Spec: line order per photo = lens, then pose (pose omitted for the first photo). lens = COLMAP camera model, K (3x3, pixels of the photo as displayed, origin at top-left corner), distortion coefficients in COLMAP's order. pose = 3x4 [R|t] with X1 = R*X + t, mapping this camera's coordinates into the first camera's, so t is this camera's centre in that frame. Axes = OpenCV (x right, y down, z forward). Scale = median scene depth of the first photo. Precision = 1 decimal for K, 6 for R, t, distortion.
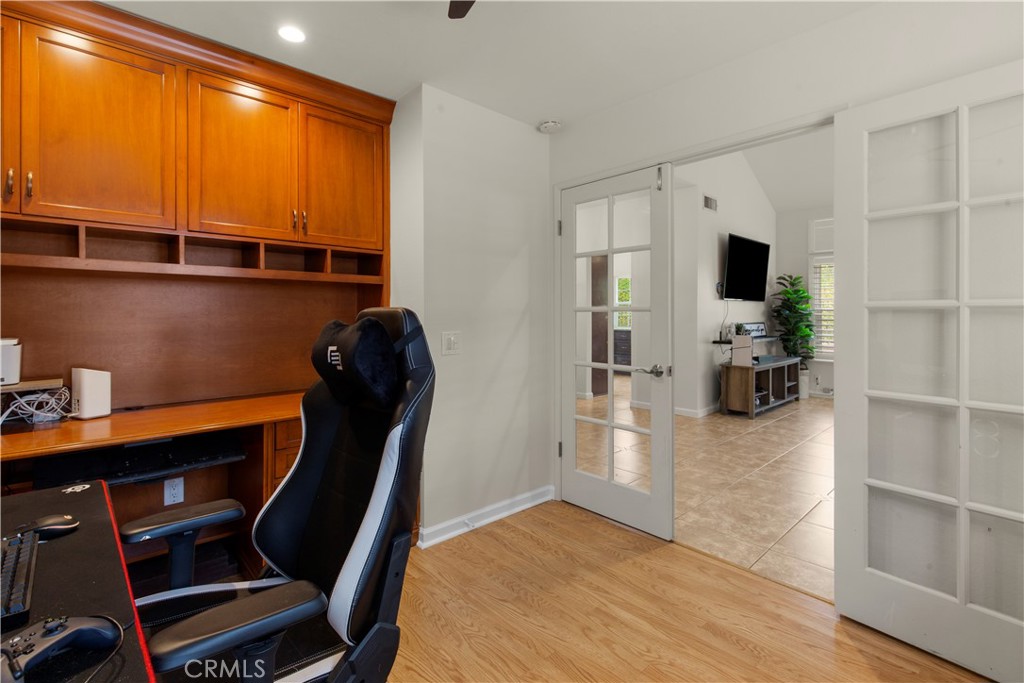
lens RADIAL K [[485.5, 0, 497.8], [0, 485.5, 309.7], [0, 0, 1]] dist [0.006137, 0.001433]
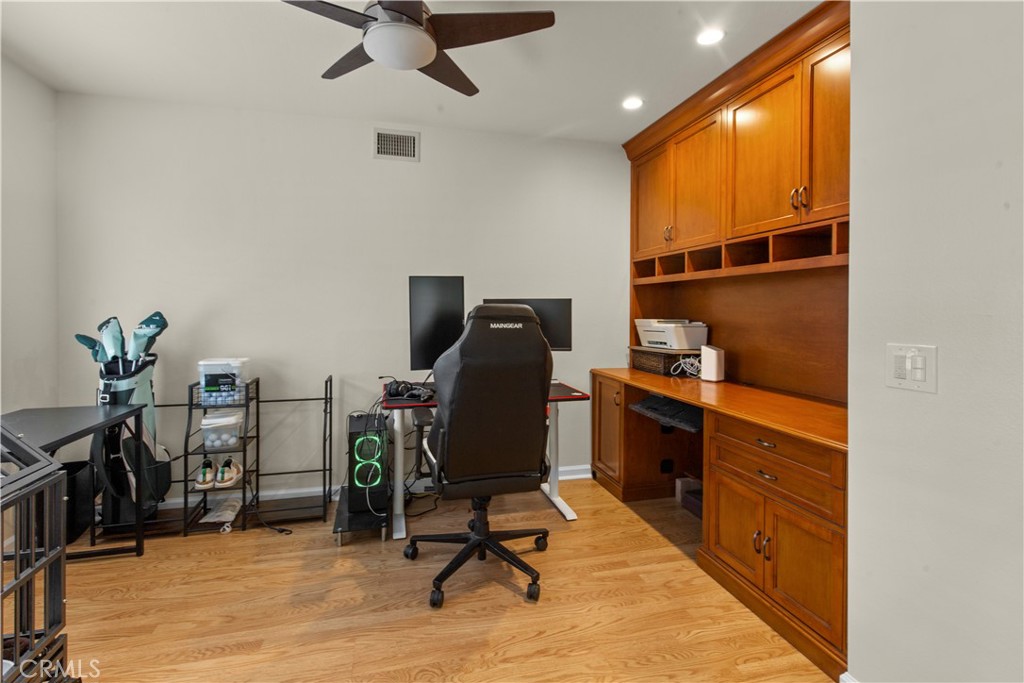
lens RADIAL K [[485.5, 0, 503.2], [0, 485.5, 308.6], [0, 0, 1]] dist [0.006137, 0.001433]
pose [[-0.507552, 0.007488, -0.861589, 0.673424], [0.014961, 0.999888, -0.000123, -0.001805], [0.861491, -0.012953, -0.507607, 1.121237]]
